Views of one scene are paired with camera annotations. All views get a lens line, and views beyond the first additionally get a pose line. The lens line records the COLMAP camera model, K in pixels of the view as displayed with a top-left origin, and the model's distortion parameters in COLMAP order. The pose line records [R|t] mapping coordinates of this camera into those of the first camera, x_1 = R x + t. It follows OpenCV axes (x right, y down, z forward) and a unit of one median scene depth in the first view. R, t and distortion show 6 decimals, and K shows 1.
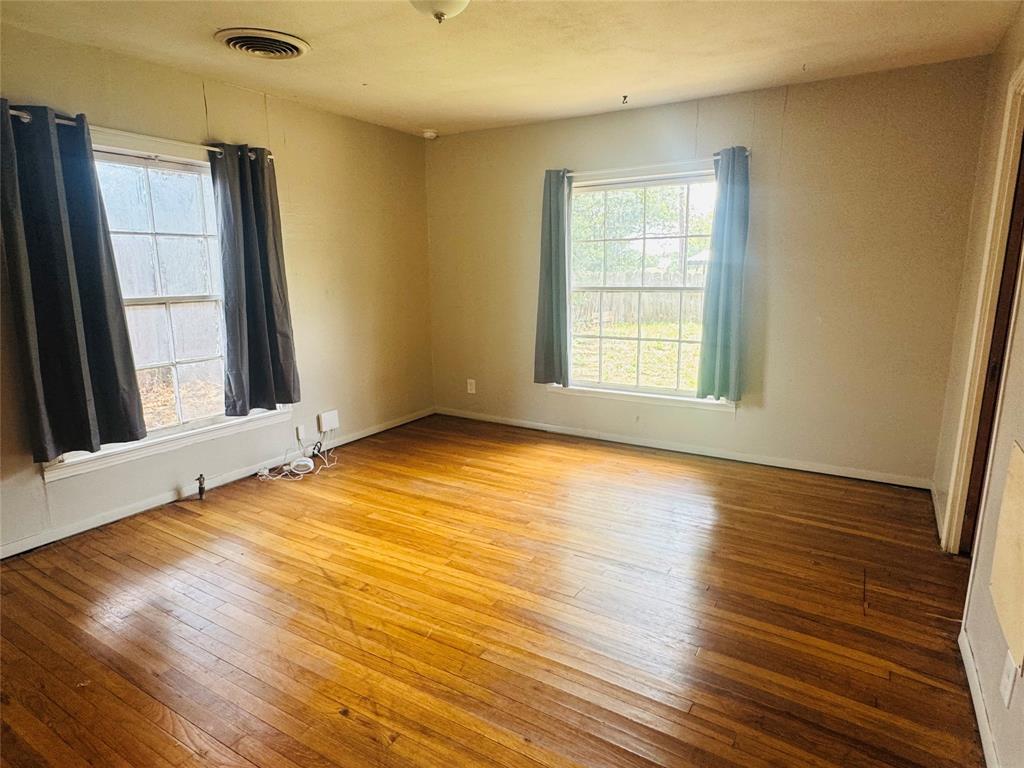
lens RADIAL K [[588.5, 0, 513.1], [0, 588.5, 385.0], [0, 0, 1]] dist [0.002641, 0.000054]
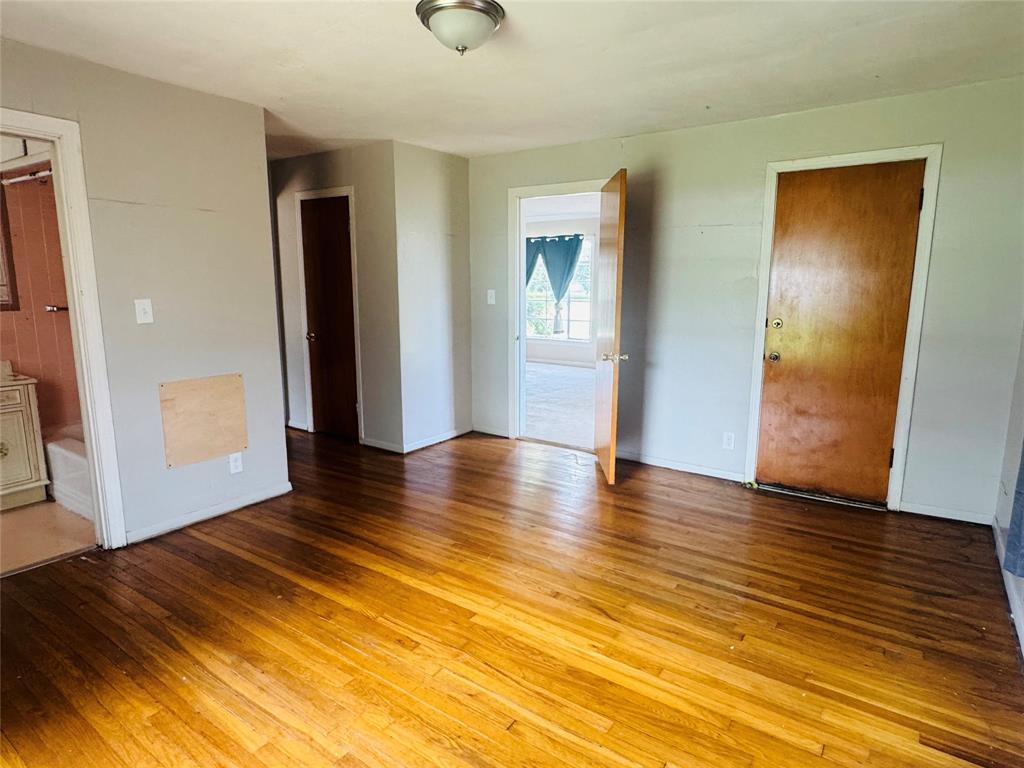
lens RADIAL K [[588.5, 0, 512.6], [0, 588.5, 383.1], [0, 0, 1]] dist [0.002641, 0.000054]
pose [[-0.998332, -0.007749, 0.057216, -0.207684], [0.013470, 0.932353, 0.361298, -0.334196], [-0.056145, 0.361466, -0.930693, 1.622182]]
